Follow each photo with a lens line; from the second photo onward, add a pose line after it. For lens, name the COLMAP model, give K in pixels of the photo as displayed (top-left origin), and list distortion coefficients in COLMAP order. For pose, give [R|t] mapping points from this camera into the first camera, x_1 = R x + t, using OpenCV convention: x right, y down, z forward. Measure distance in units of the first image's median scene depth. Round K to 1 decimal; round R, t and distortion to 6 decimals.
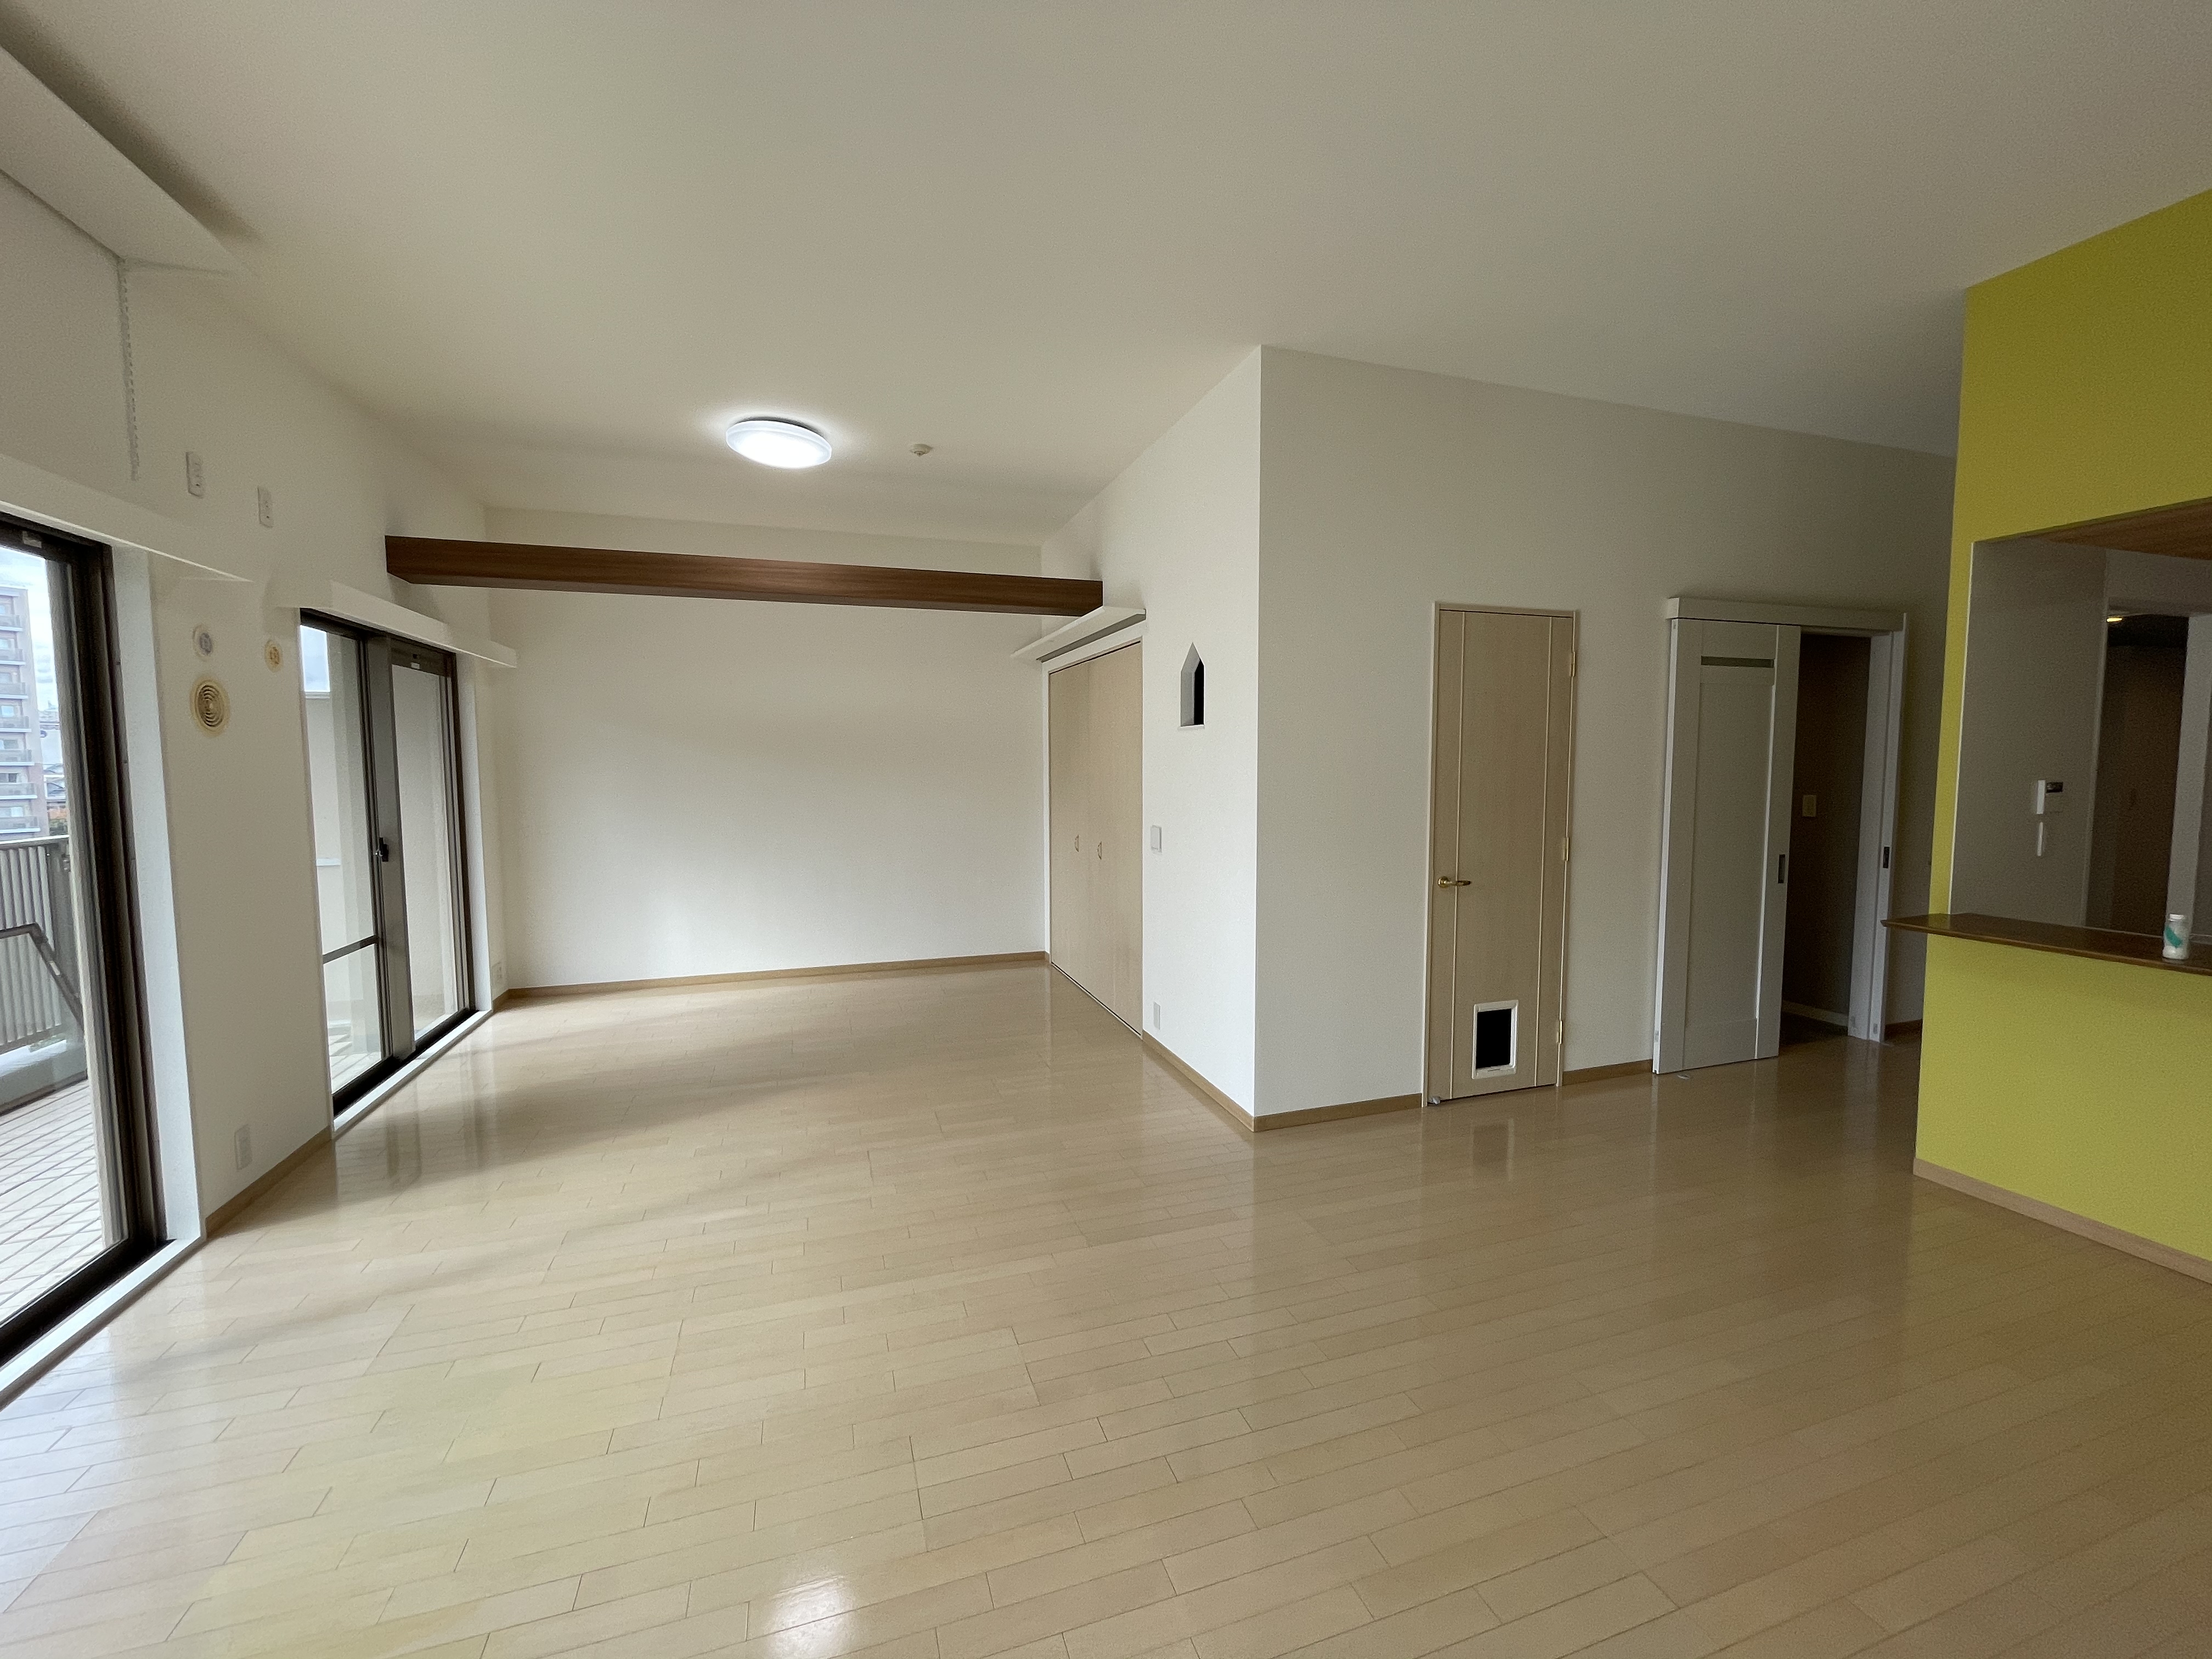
lens RADIAL K [[899.6, 0, 1102.3], [0, 899.6, 835.4], [0, 0, 1]] dist [0.002427, -0.000958]
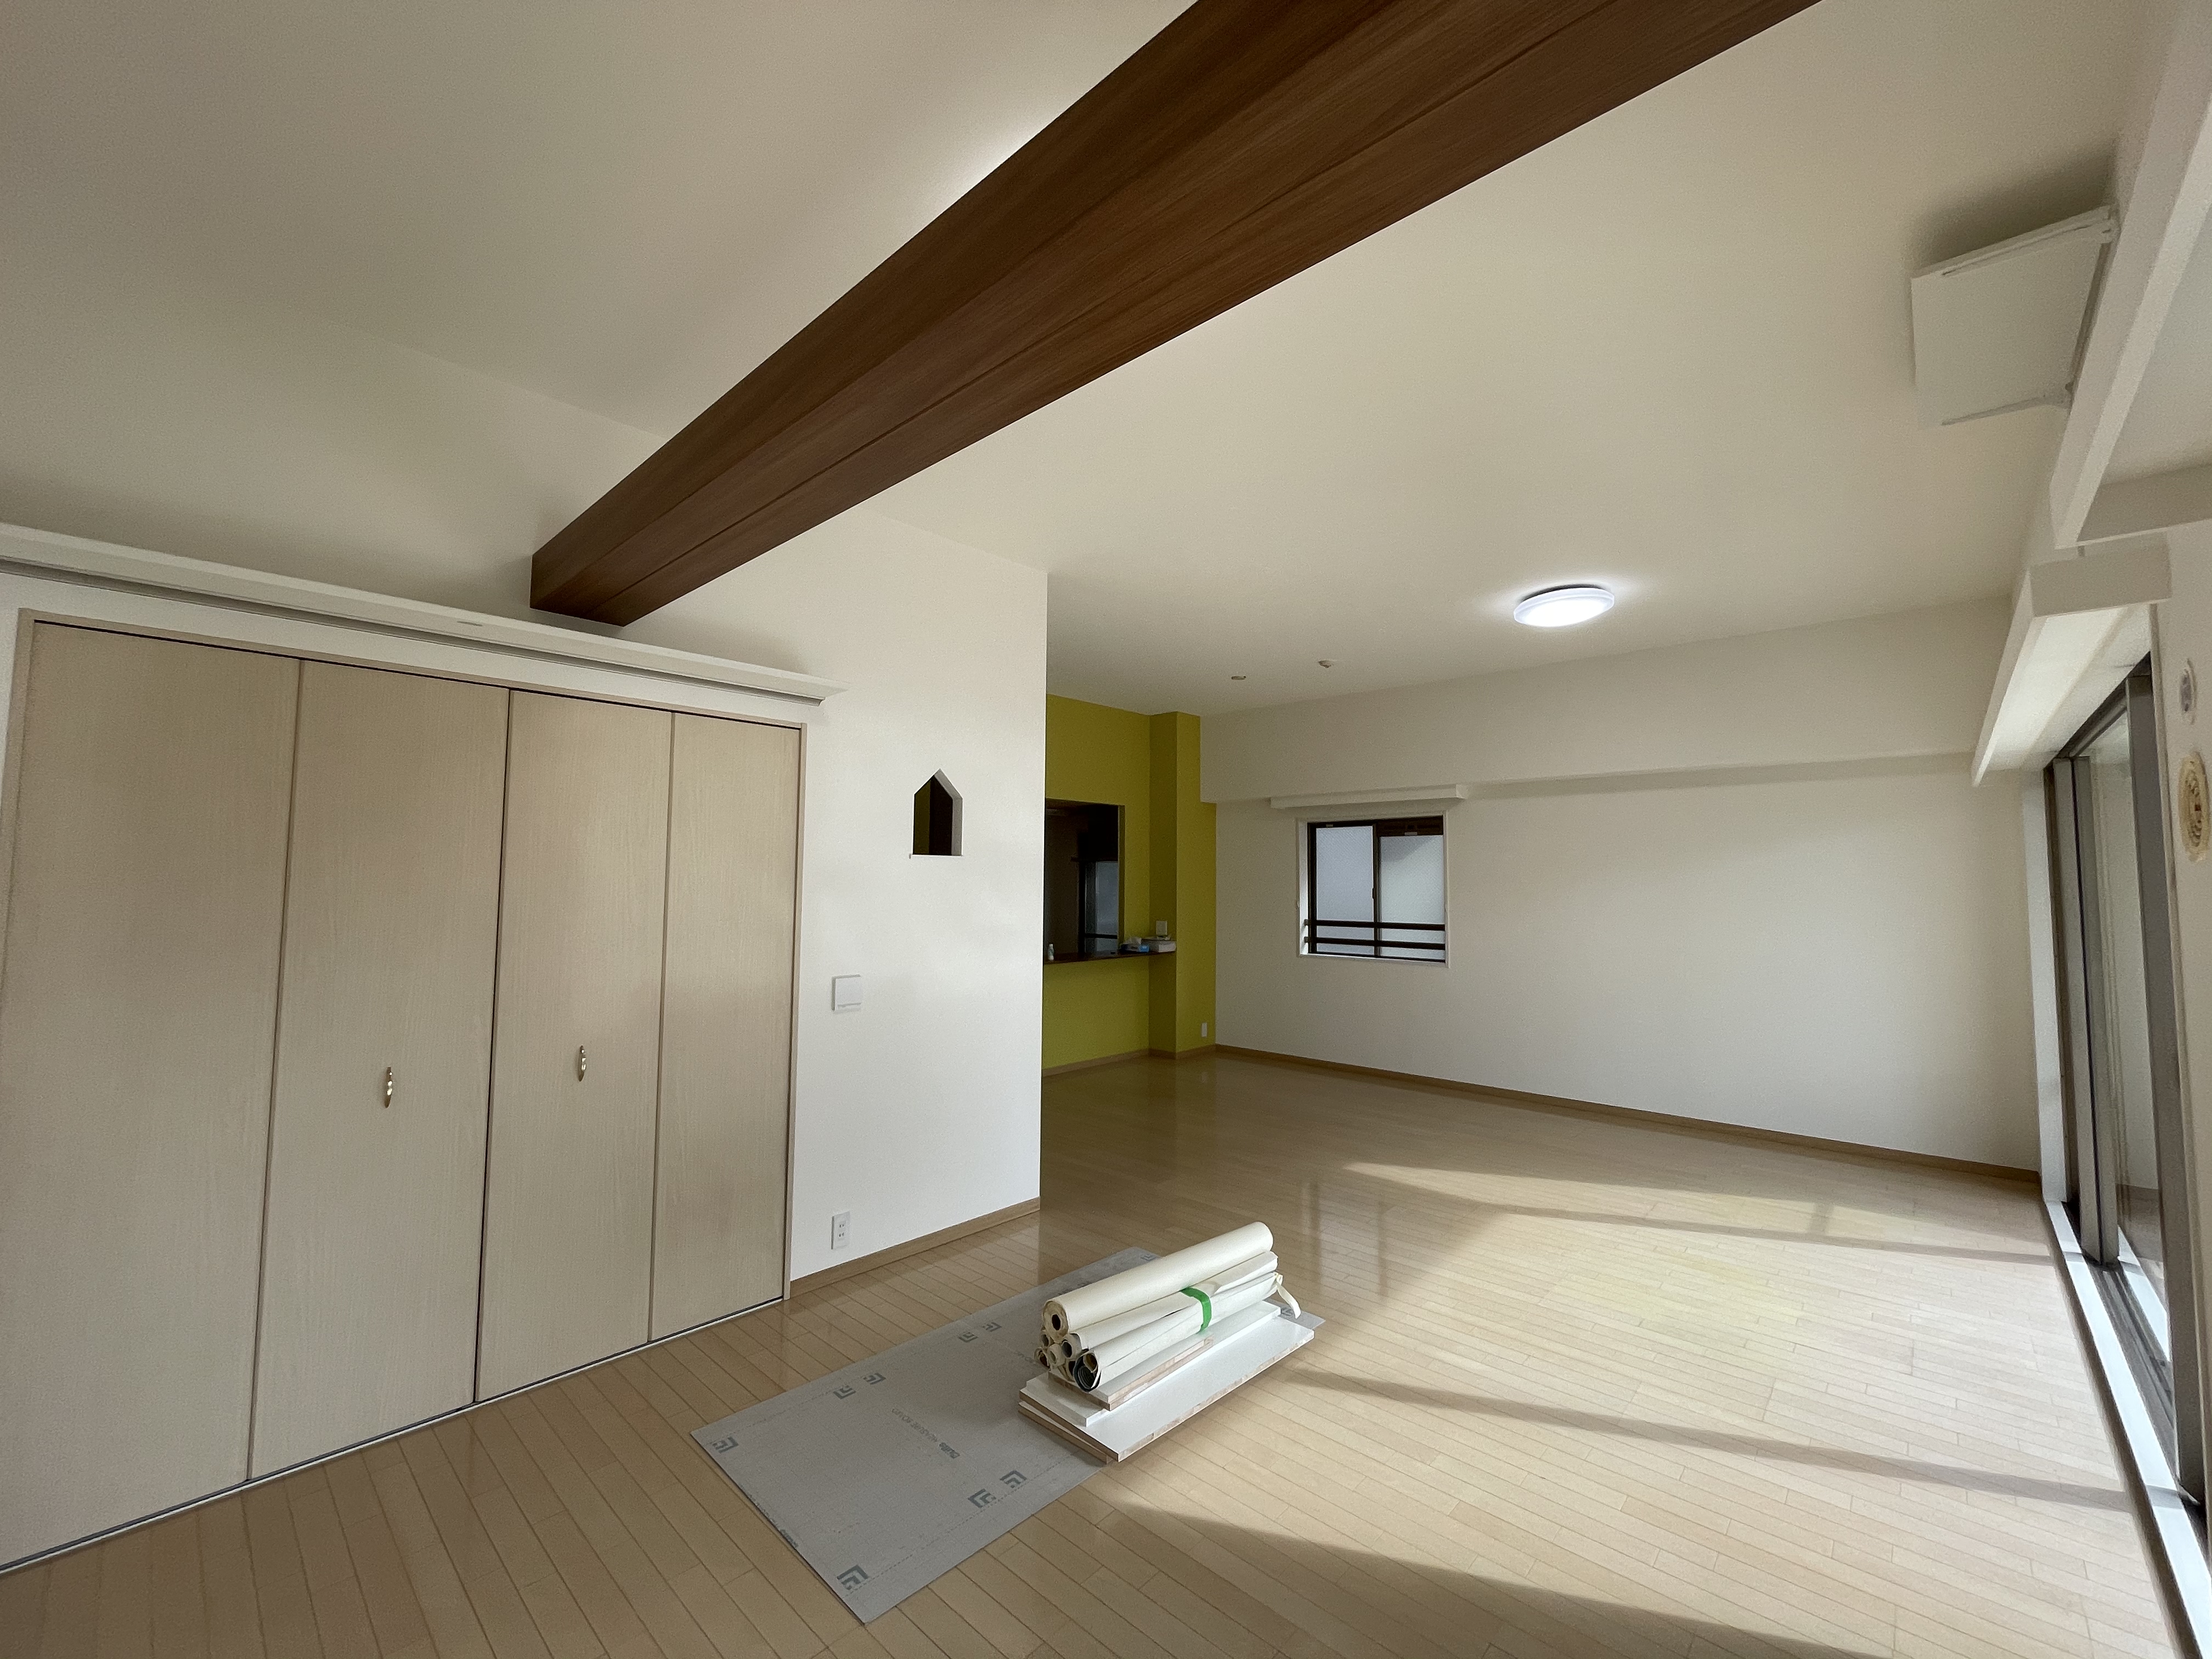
lens RADIAL K [[899.6, 0, 1109.2], [0, 899.6, 830.9], [0, 0, 1]] dist [0.002427, -0.000958]
pose [[-0.486989, 0.054642, 0.871697, -0.756752], [0.068547, 0.997354, -0.024223, -0.103528], [-0.870714, 0.047956, -0.489446, 1.212072]]
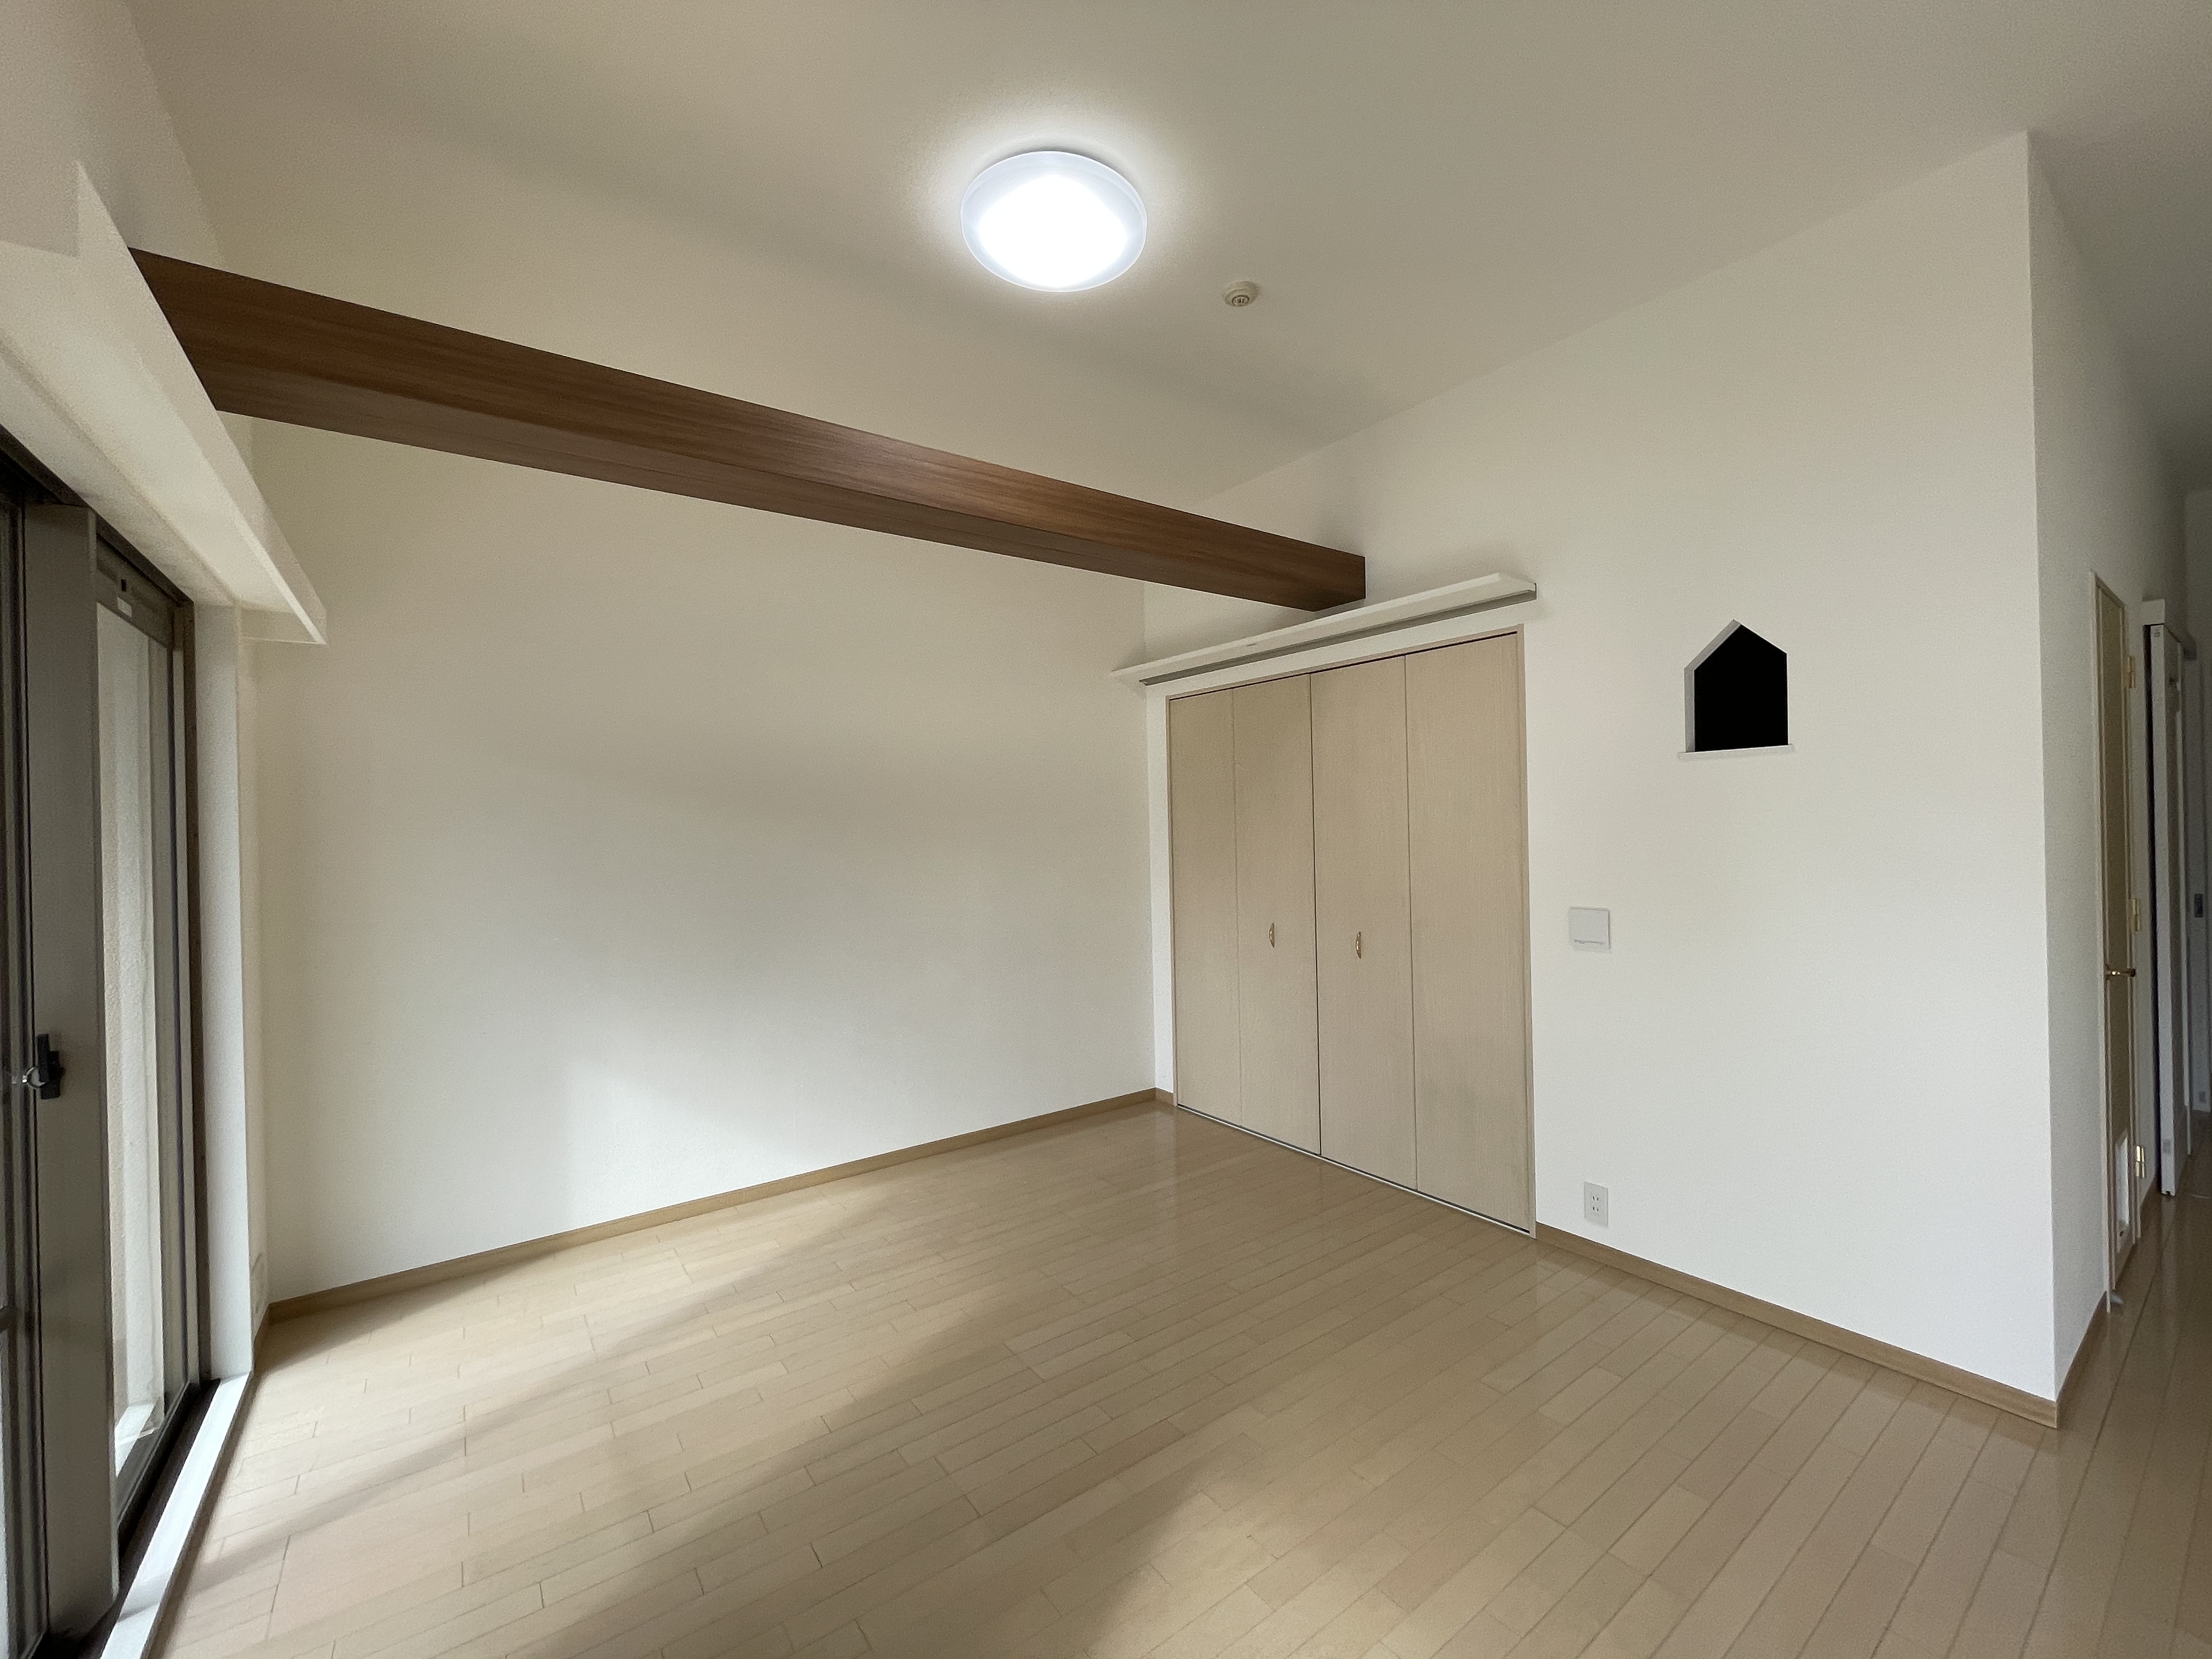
lens RADIAL K [[899.6, 0, 1101.7], [0, 899.6, 834.3], [0, 0, 1]] dist [0.002427, -0.000958]
pose [[0.951605, -0.020227, 0.306658, -0.487880], [0.044530, 0.996377, -0.072463, -0.032675], [-0.304081, 0.082612, 0.949057, 0.499047]]
